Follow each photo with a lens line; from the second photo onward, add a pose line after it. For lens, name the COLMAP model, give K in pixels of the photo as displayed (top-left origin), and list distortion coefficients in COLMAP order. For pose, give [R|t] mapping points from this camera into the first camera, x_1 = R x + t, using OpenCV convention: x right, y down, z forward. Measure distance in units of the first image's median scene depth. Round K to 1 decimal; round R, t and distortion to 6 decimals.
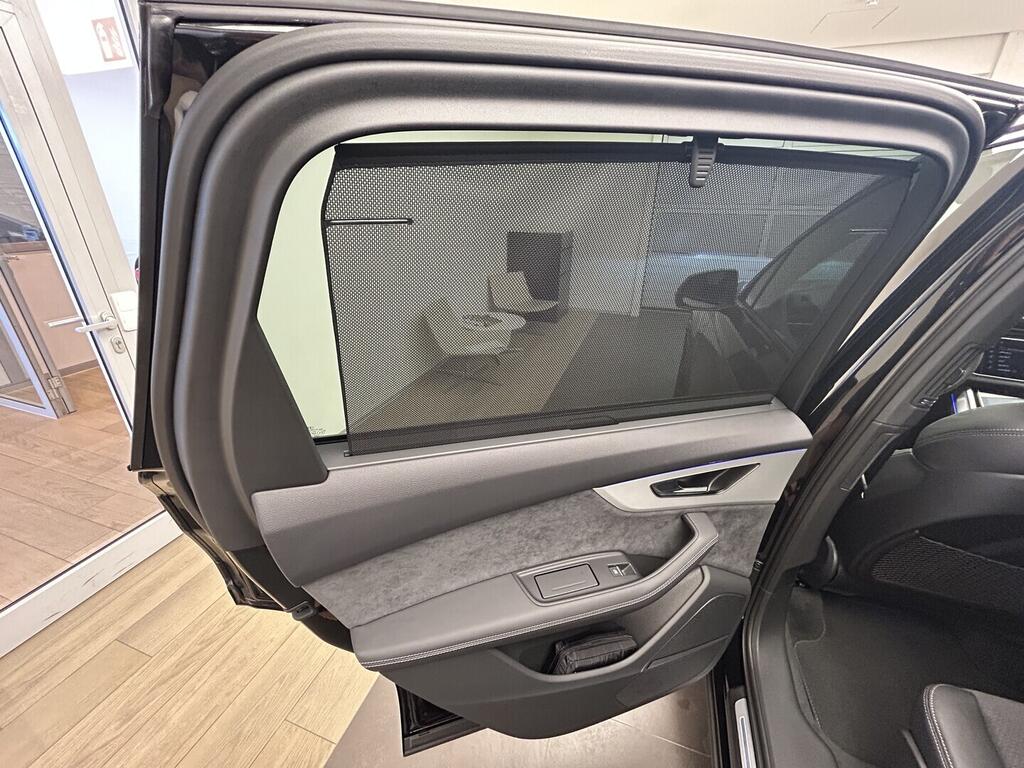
lens RADIAL K [[412.8, 0, 512.0], [0, 412.8, 384.0], [0, 0, 1]] dist [-0.000818, 0.000419]
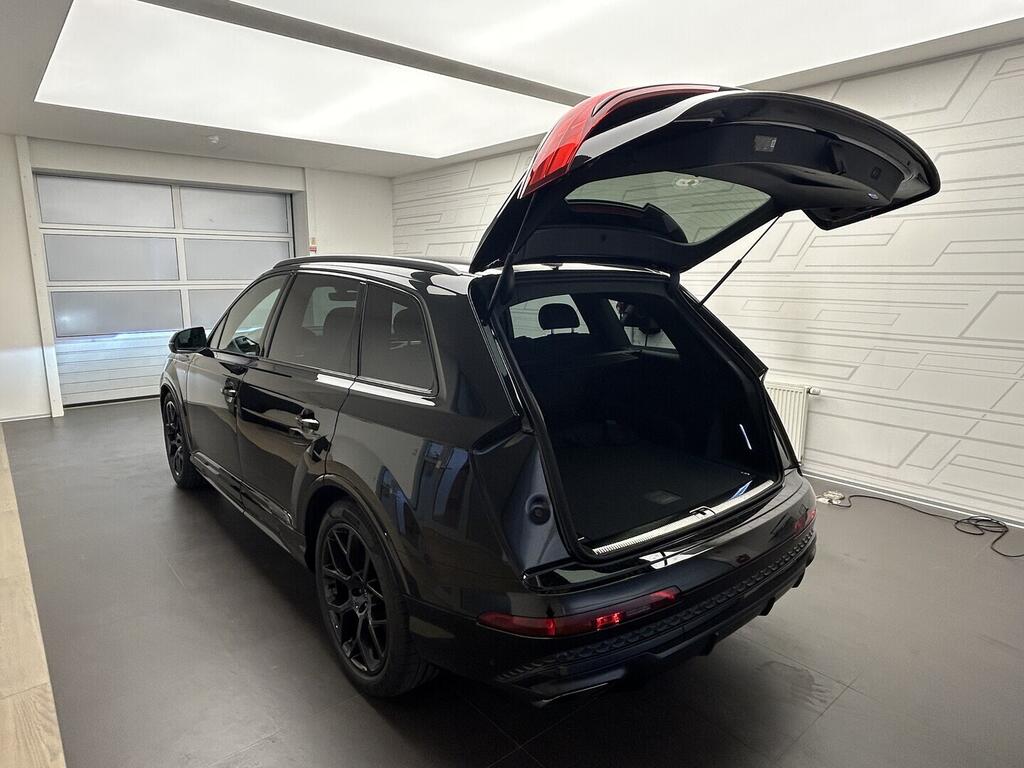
lens RADIAL K [[623.8, 0, 512.0], [0, 623.8, 384.0], [0, 0, 1]] dist [0.000673, 0.001038]
pose [[0.509896, -0.161639, 0.844914, -0.273110], [0.352109, 0.935357, -0.033552, 0.128120], [-0.784873, 0.314610, 0.533849, -0.347300]]
